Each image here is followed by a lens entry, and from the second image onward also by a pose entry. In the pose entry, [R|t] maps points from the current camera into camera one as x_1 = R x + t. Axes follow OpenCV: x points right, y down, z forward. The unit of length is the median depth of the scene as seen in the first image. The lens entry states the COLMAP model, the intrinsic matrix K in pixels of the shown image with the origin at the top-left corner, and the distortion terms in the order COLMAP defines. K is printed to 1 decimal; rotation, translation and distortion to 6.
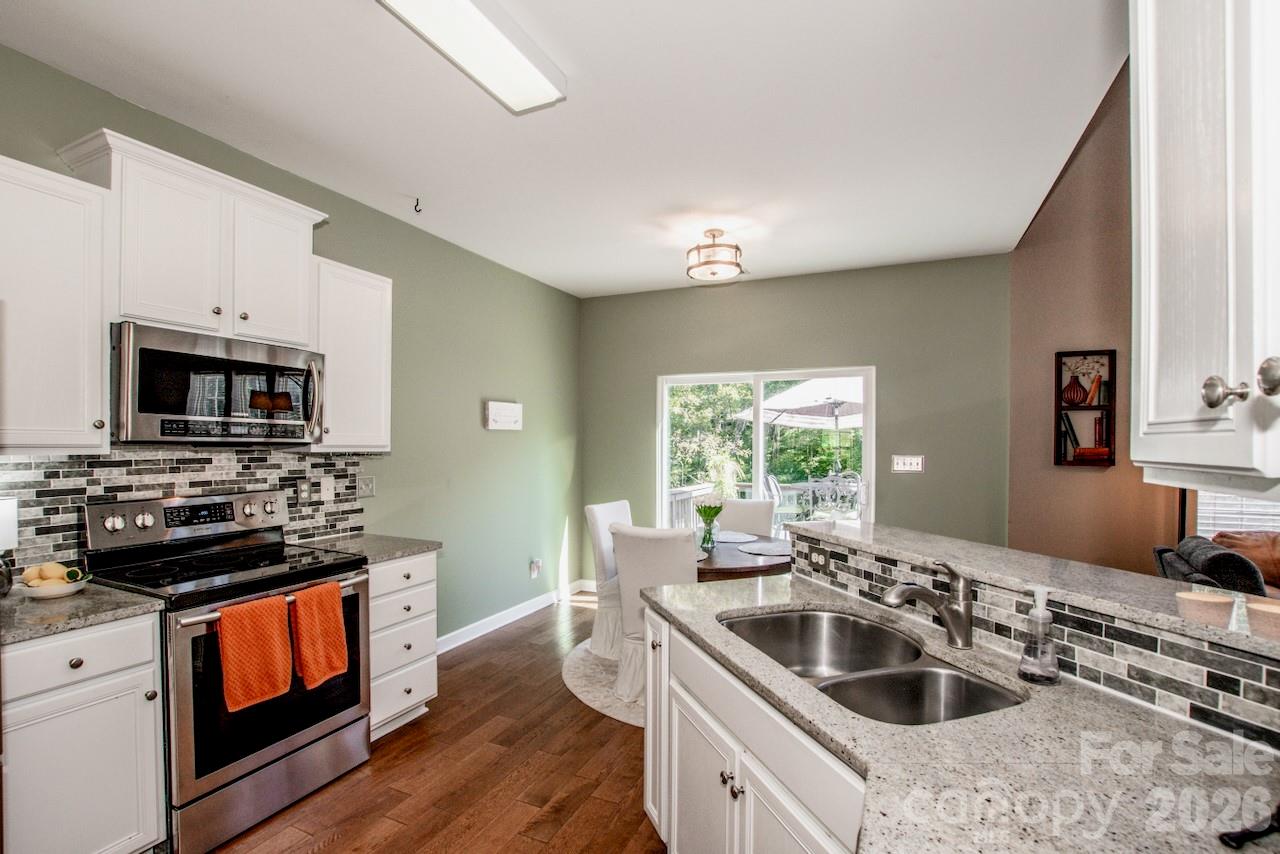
lens RADIAL K [[585.6, 0, 637.2], [0, 585.6, 449.4], [0, 0, 1]] dist [-0.028825, 0.001082]
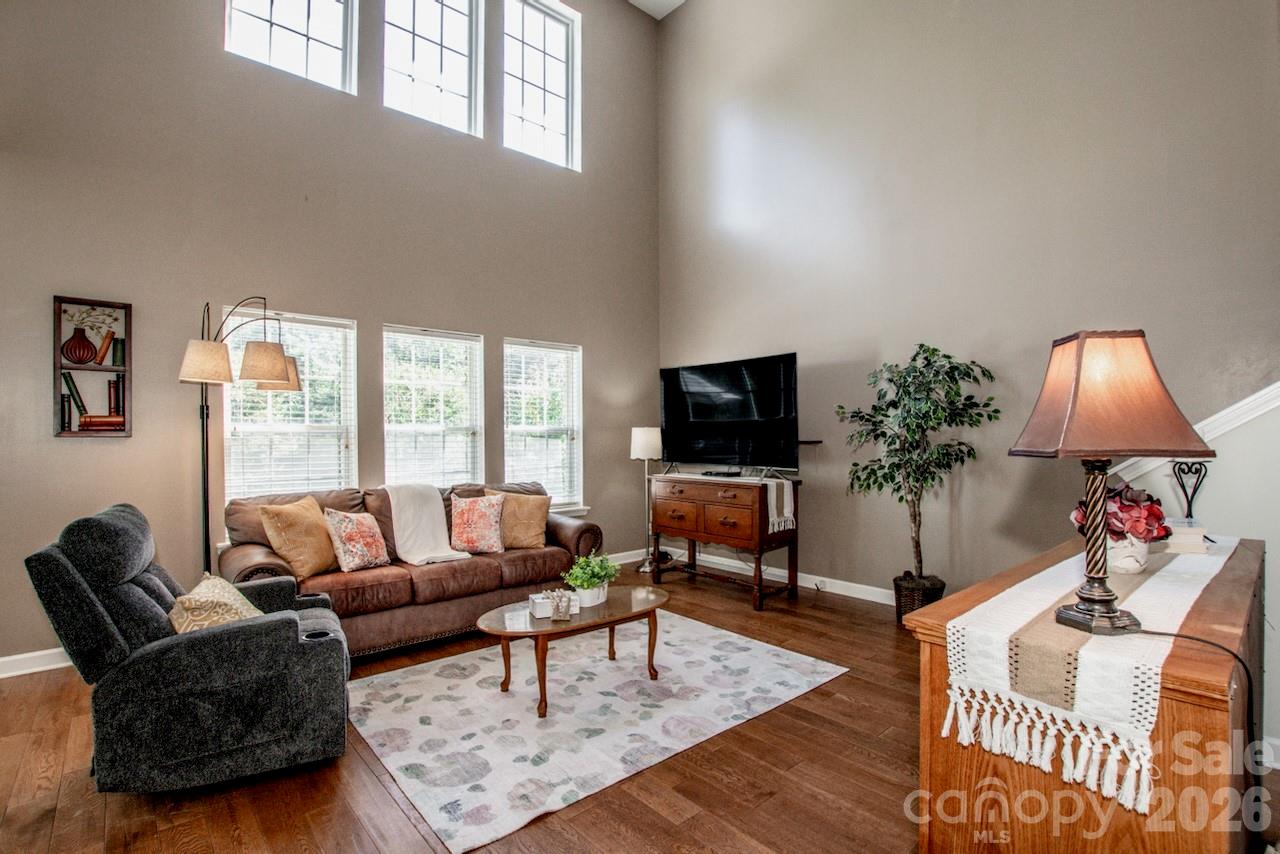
lens RADIAL K [[606.1, 0, 649.0], [0, 606.1, 435.6], [0, 0, 1]] dist [-0.025198, 0.000285]
pose [[0.393720, -0.005300, 0.919215, 0.359050], [0.012055, 0.999927, 0.000602, 0.042934], [-0.919151, 0.010844, 0.393756, -0.100944]]
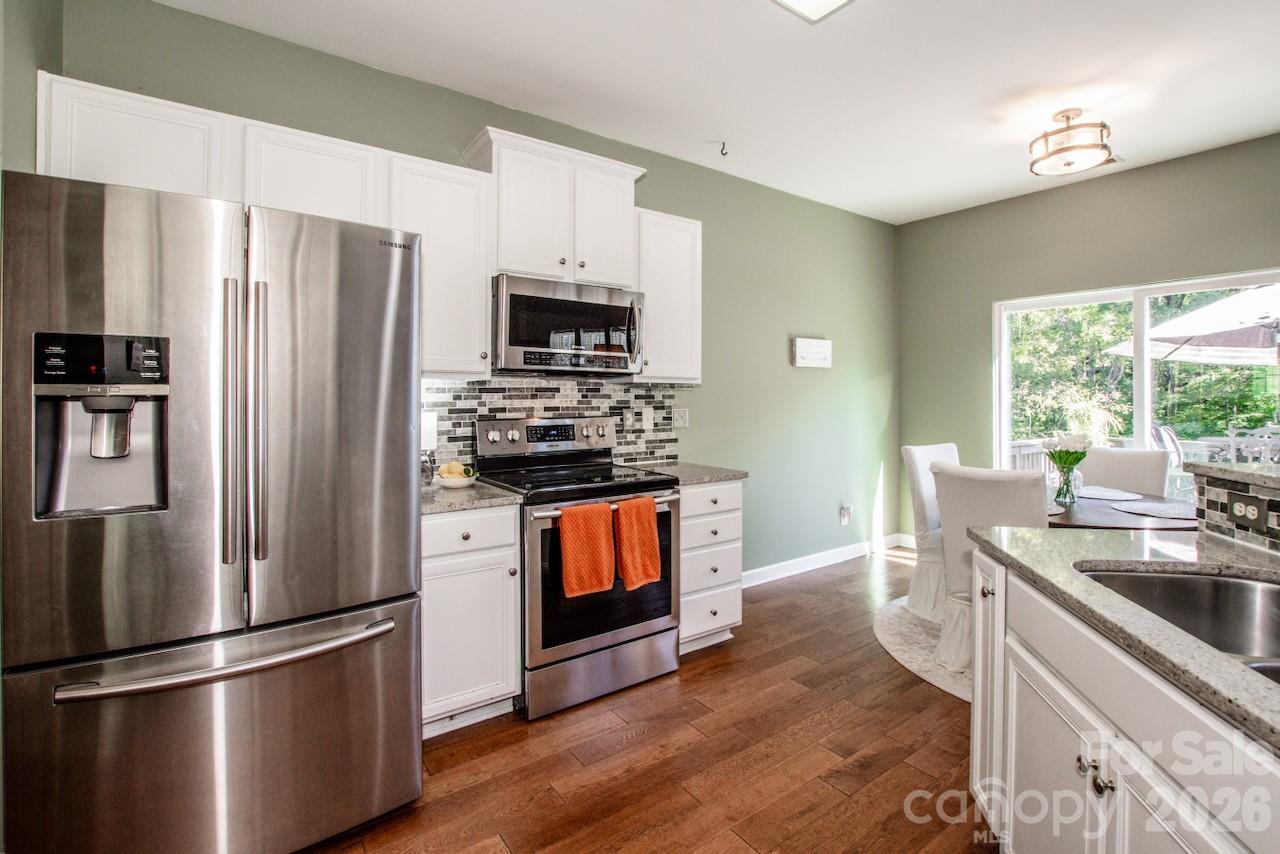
lens RADIAL K [[590.0, 0, 637.1], [0, 590.0, 394.0], [0, 0, 1]] dist [-0.043875, 0.008614]
pose [[0.867466, -0.005019, -0.497470, 0.006165], [-0.003951, 0.999848, -0.016977, 0.039035], [0.497480, 0.016693, 0.867315, 0.017290]]
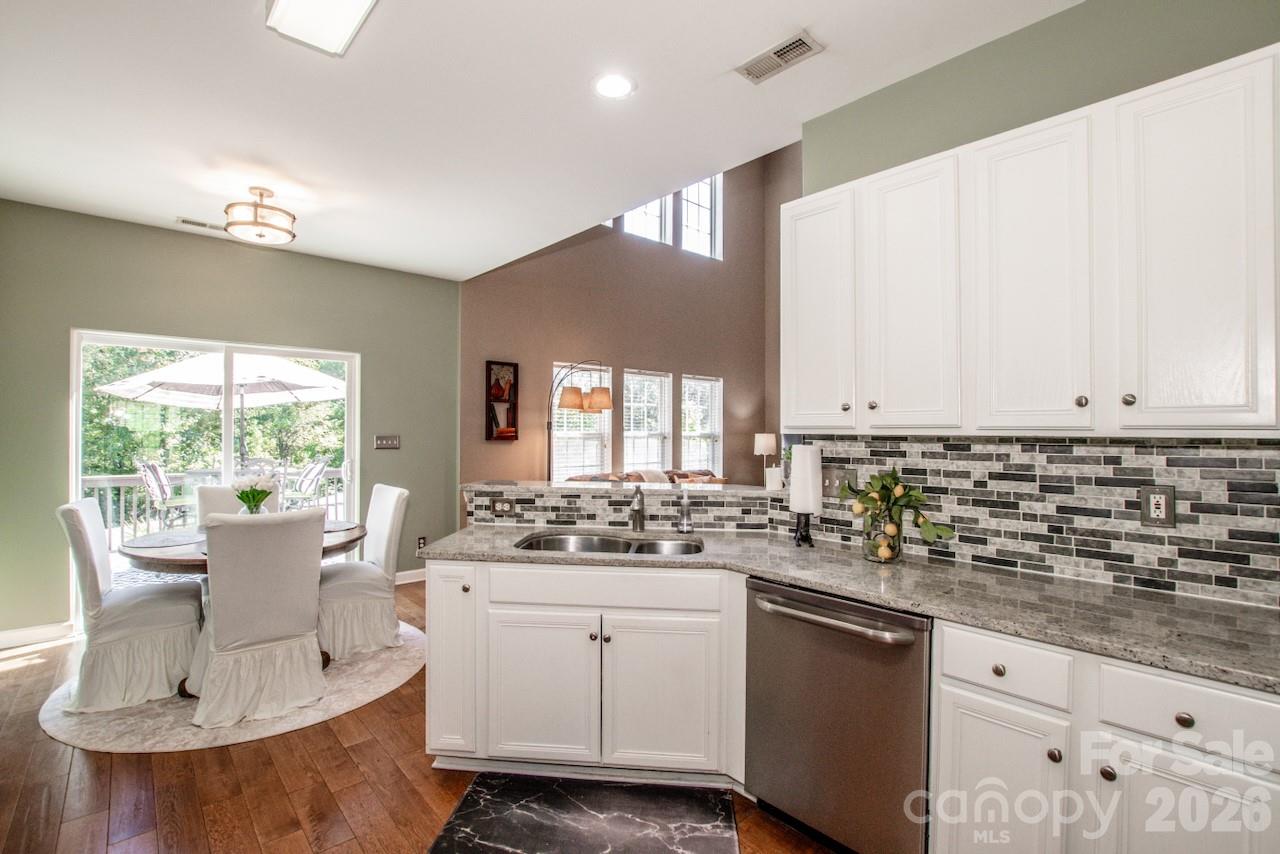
lens RADIAL K [[581.3, 0, 640.0], [0, 581.3, 427.0], [0, 0, 1]] dist [-0.029764, 0.000285]
pose [[0.389121, 0.005688, 0.921169, -0.529699], [0.004987, 0.999953, -0.008281, 0.010551], [-0.921173, 0.007816, 0.389075, 0.123698]]
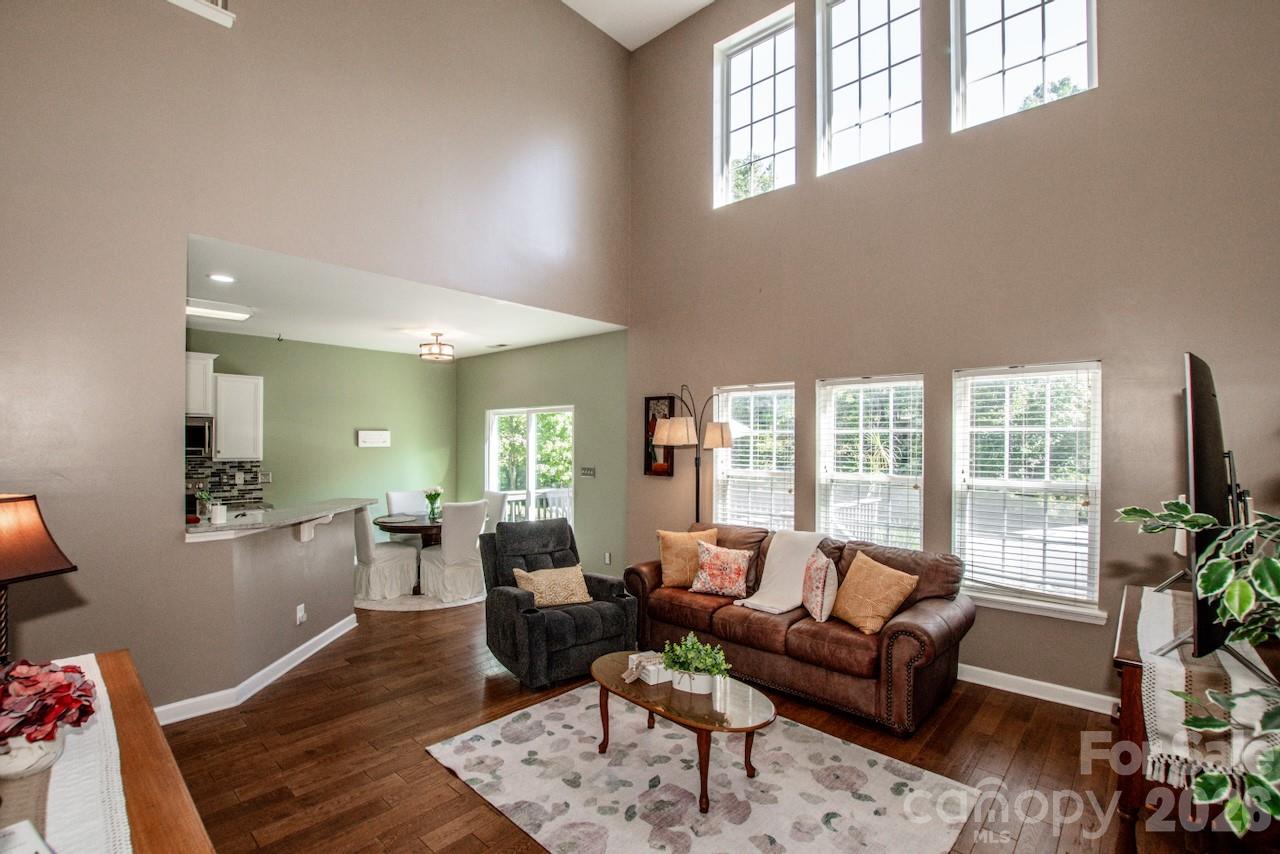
lens RADIAL K [[572.4, 0, 635.7], [0, 572.4, 441.2], [0, 0, 1]] dist [-0.027078, 0.000923]
pose [[0.950696, 0.002712, -0.310111, 1.398588], [-0.006910, 0.999899, -0.012442, -0.047608], [0.310046, 0.013971, 0.950619, -0.472975]]
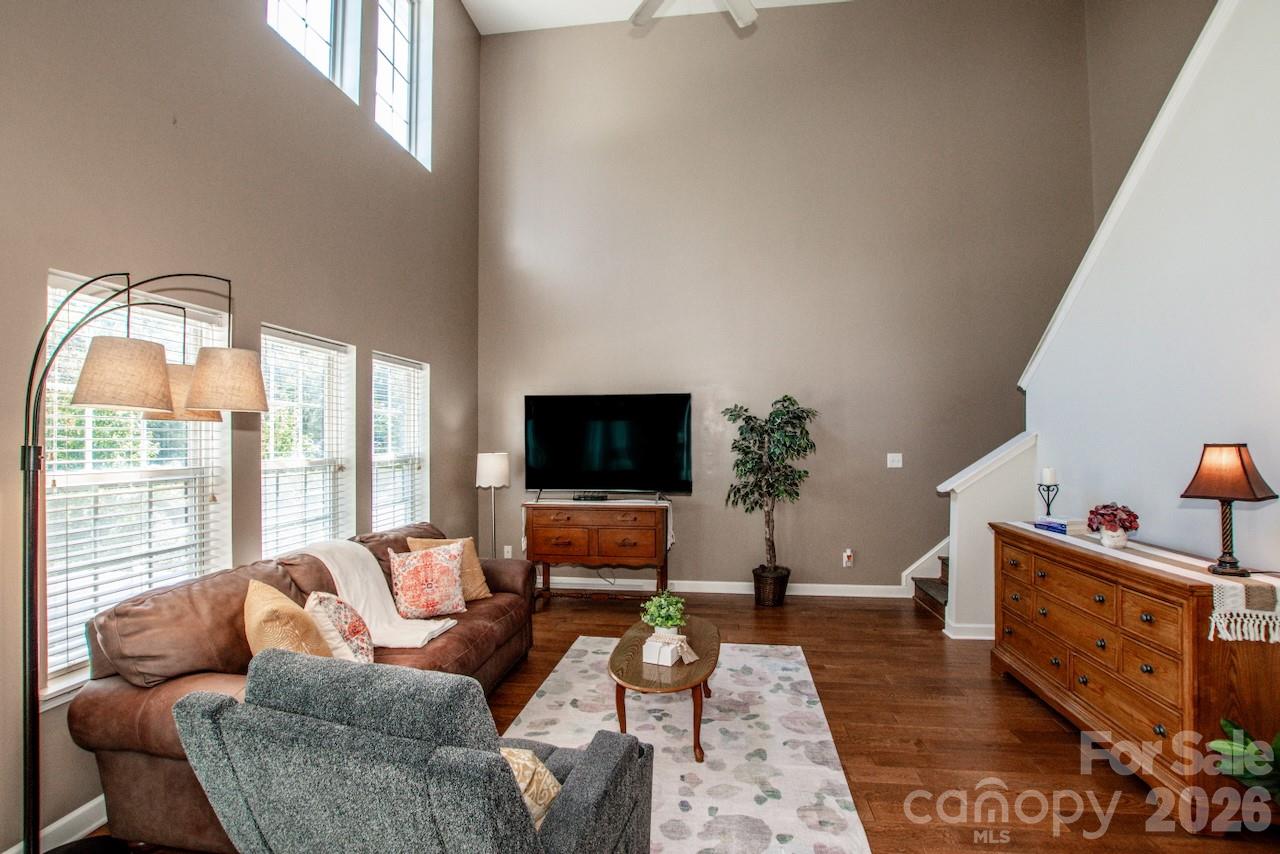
lens RADIAL K [[574.9, 0, 640.0], [0, 574.9, 427.0], [0, 0, 1]] dist [-0.018375, 0.000561]
pose [[-0.298725, 0.018202, 0.954166, 0.320822], [0.014473, 0.999790, -0.014541, -0.025245], [-0.954229, 0.009465, -0.298926, 0.687612]]
